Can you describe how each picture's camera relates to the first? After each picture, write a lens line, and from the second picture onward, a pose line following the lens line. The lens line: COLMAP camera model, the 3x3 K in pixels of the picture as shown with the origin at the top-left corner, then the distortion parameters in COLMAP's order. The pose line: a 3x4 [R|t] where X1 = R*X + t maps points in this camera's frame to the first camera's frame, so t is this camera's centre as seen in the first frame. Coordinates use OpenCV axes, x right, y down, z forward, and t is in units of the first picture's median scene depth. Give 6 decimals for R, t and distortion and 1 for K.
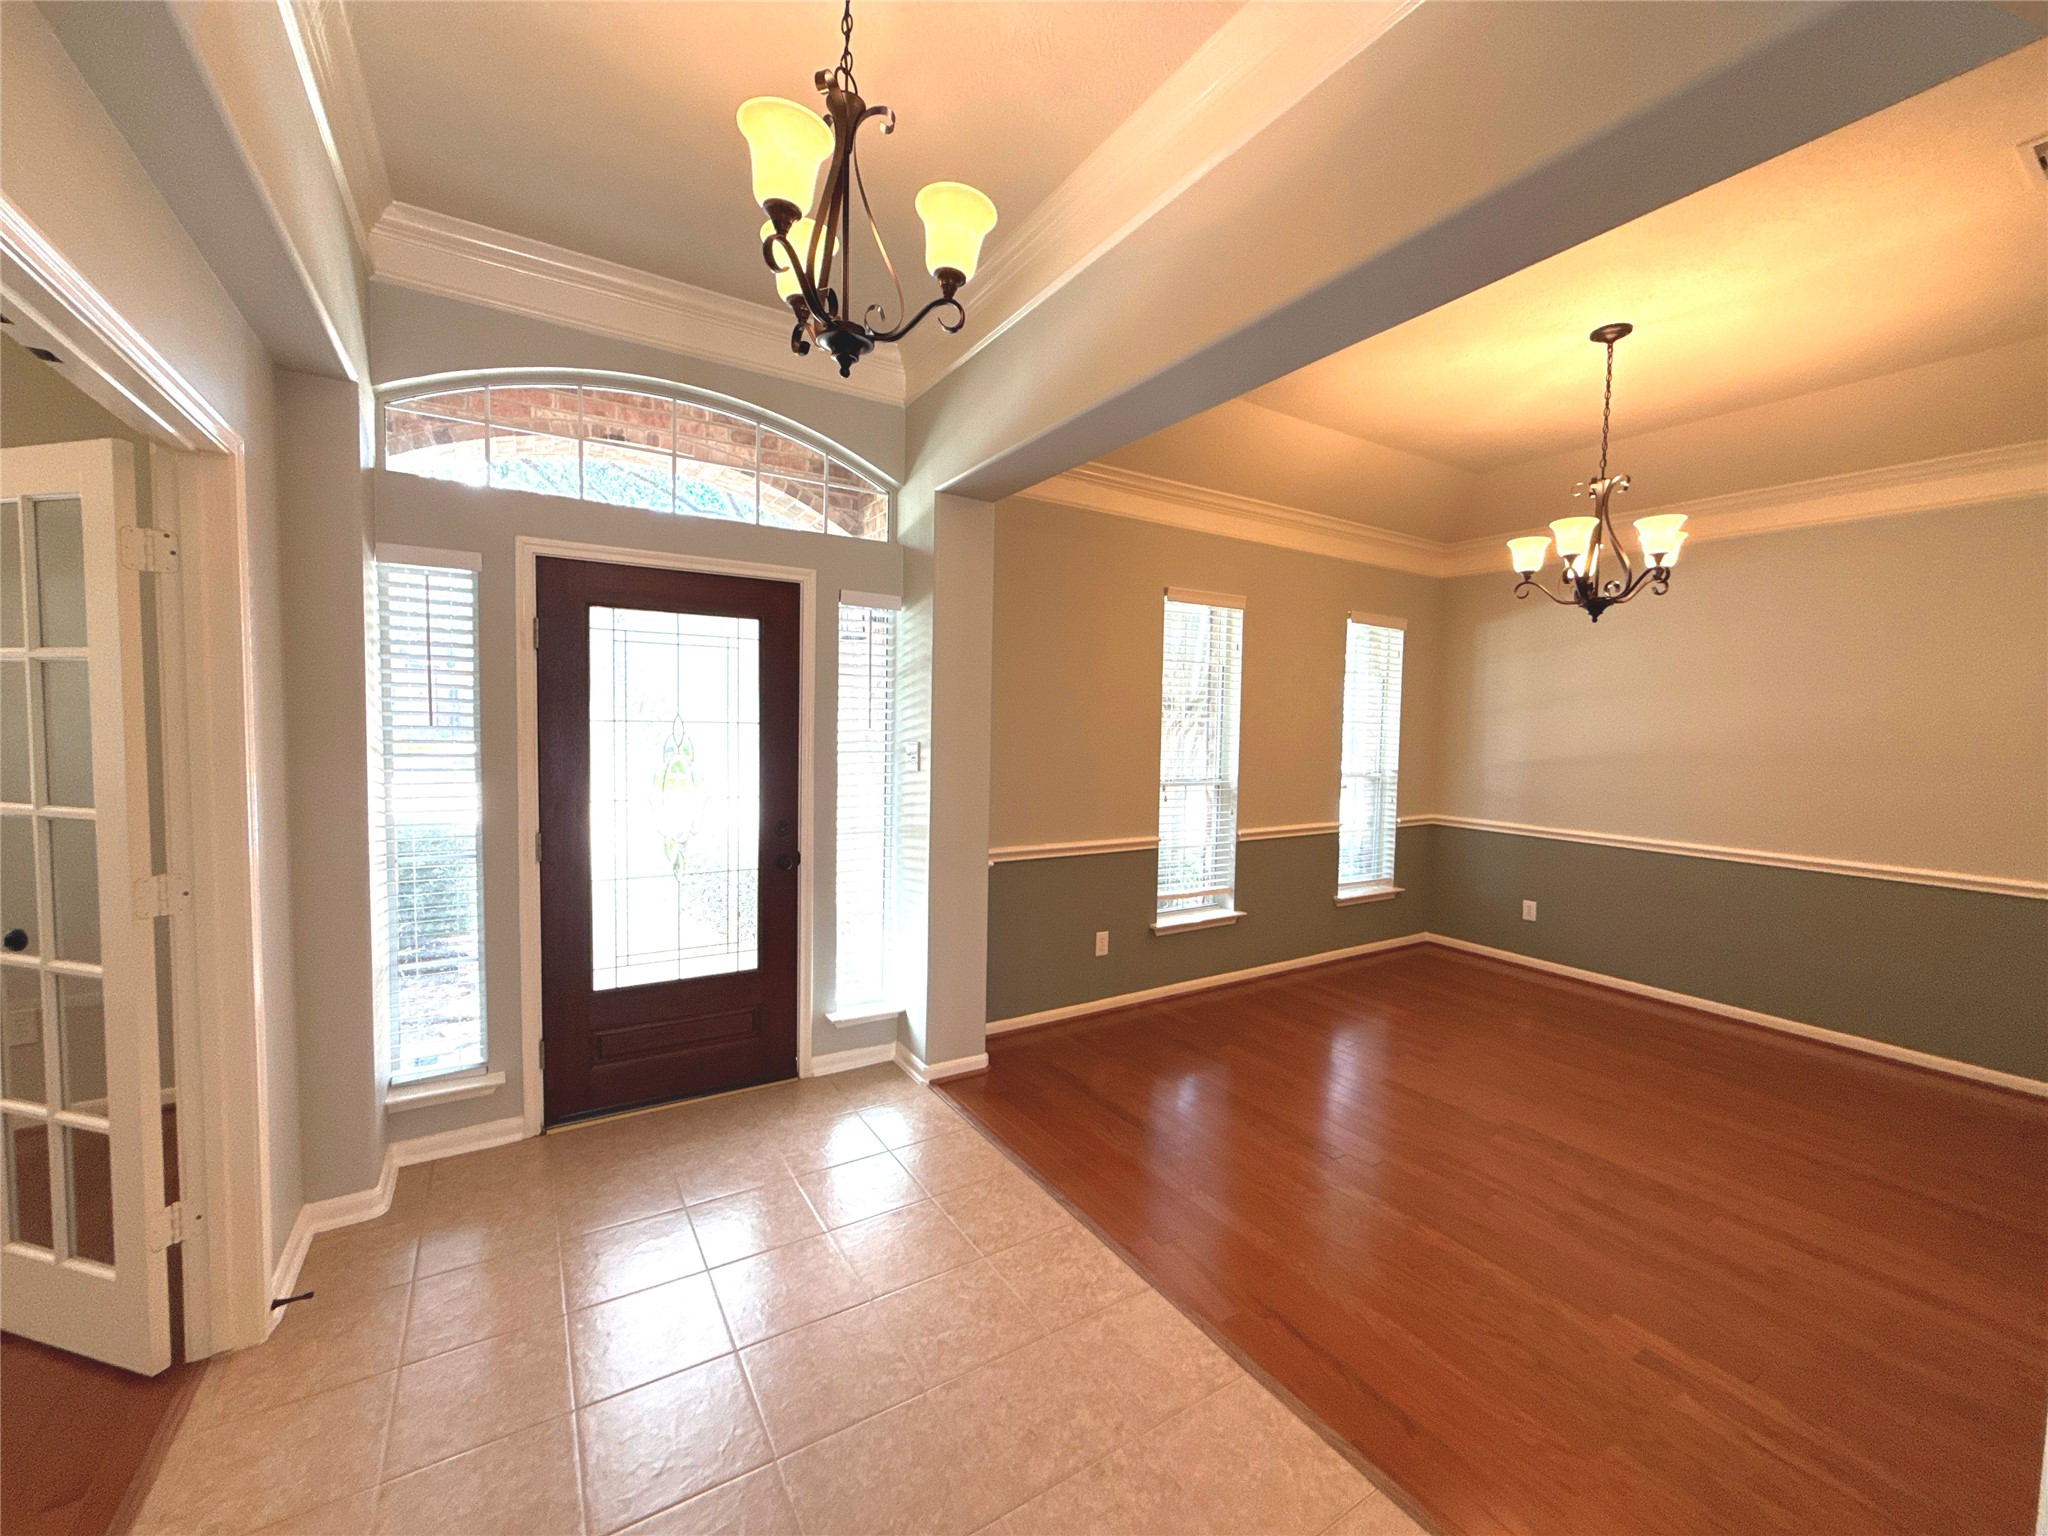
lens RADIAL K [[821.2, 0, 1031.9], [0, 821.2, 768.6], [0, 0, 1]] dist [-0.000163, 0.000134]
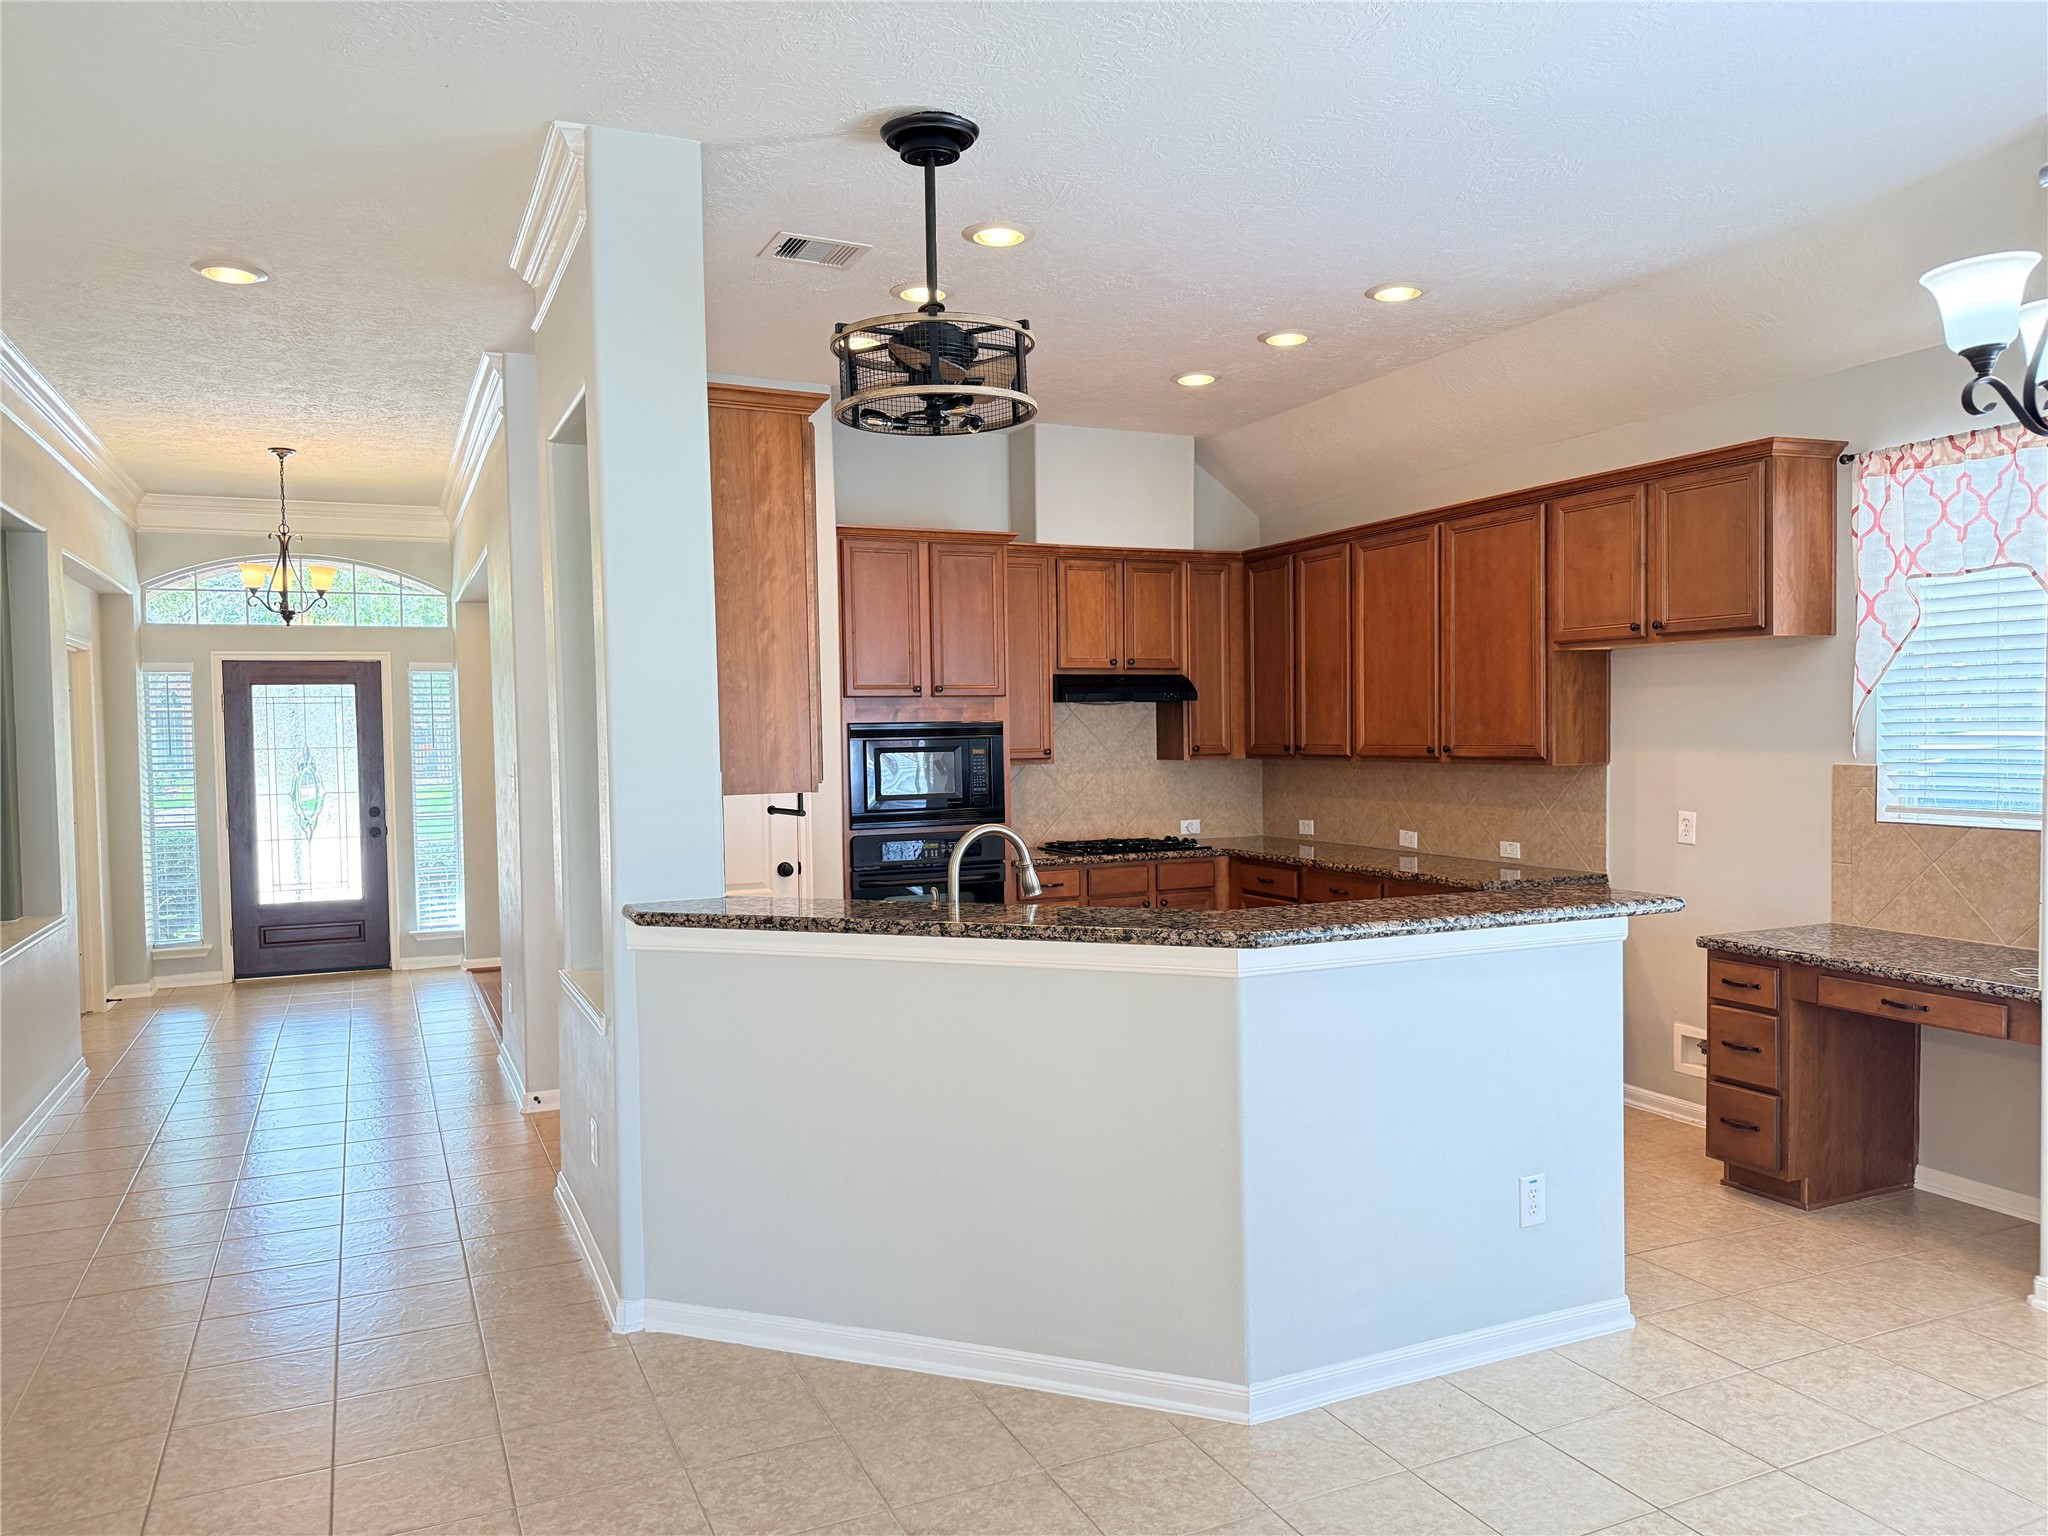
lens RADIAL K [[1437.0, 0, 1030.0], [0, 1437.0, 780.9], [0, 0, 1]] dist [0.068576, -0.084884]
pose [[0.989988, -0.029724, -0.137990, 1.550828], [0.027232, 0.999431, -0.019913, 0.117549], [0.138503, 0.015956, 0.990233, -1.878568]]
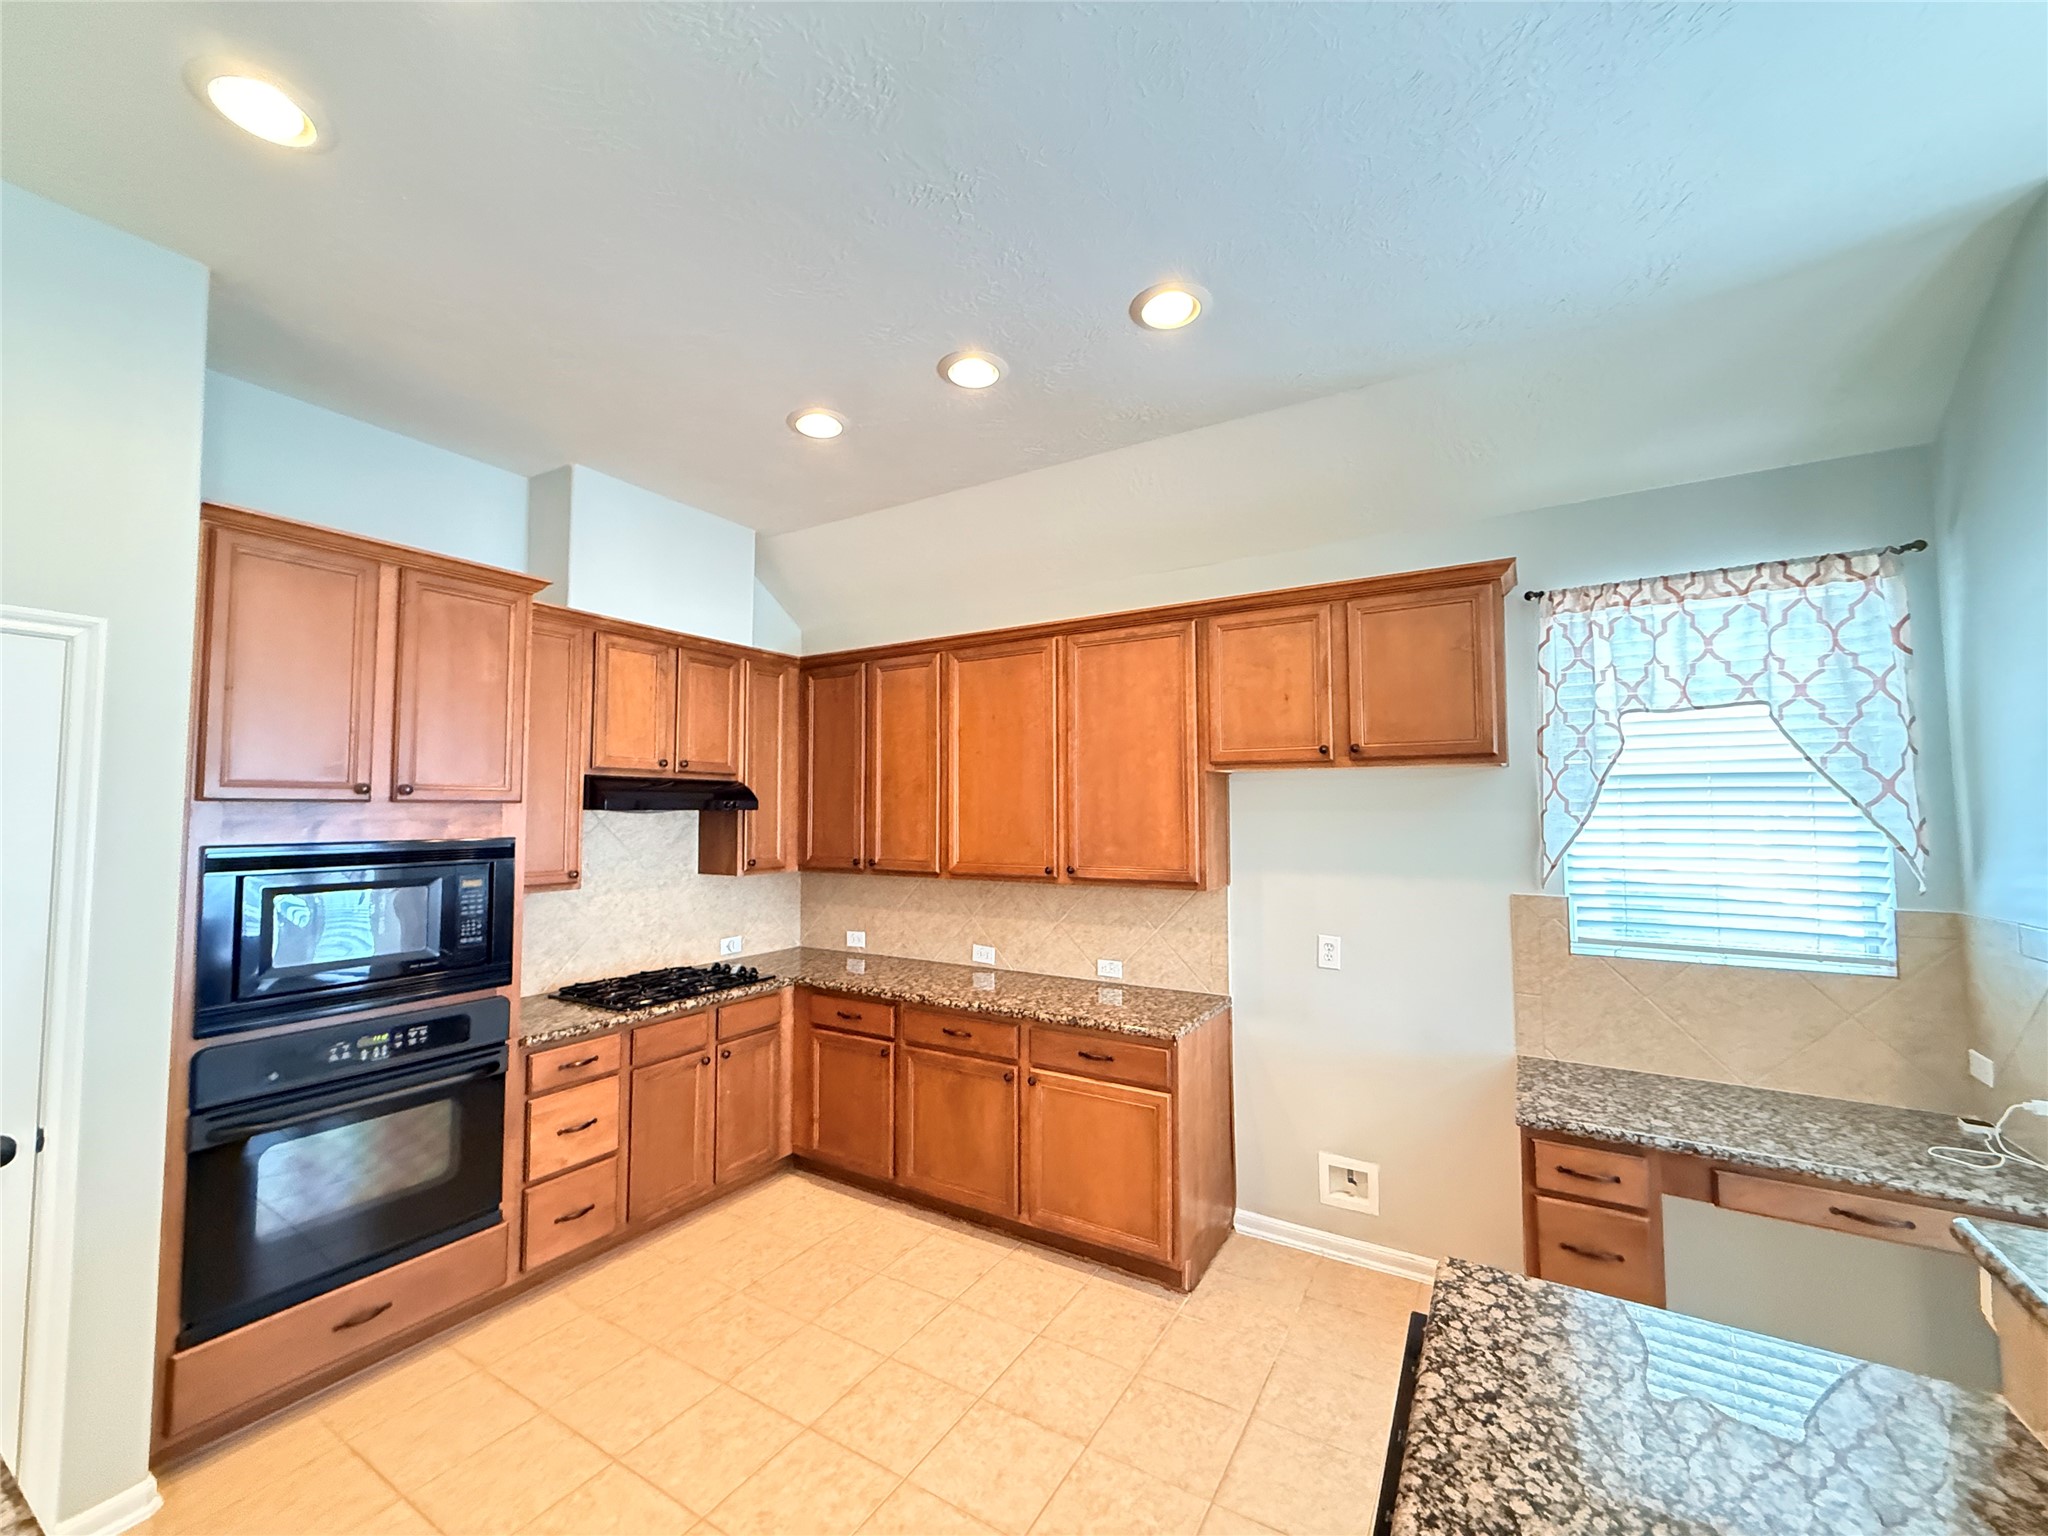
lens RADIAL K [[821.2, 0, 1021.9], [0, 821.2, 769.6], [0, 0, 1]] dist [-0.000163, 0.000134]
pose [[0.898553, 0.002561, 0.438858, 1.293822], [0.043148, 0.994622, -0.094151, 0.007300], [-0.436739, 0.103535, 0.893610, -0.663049]]
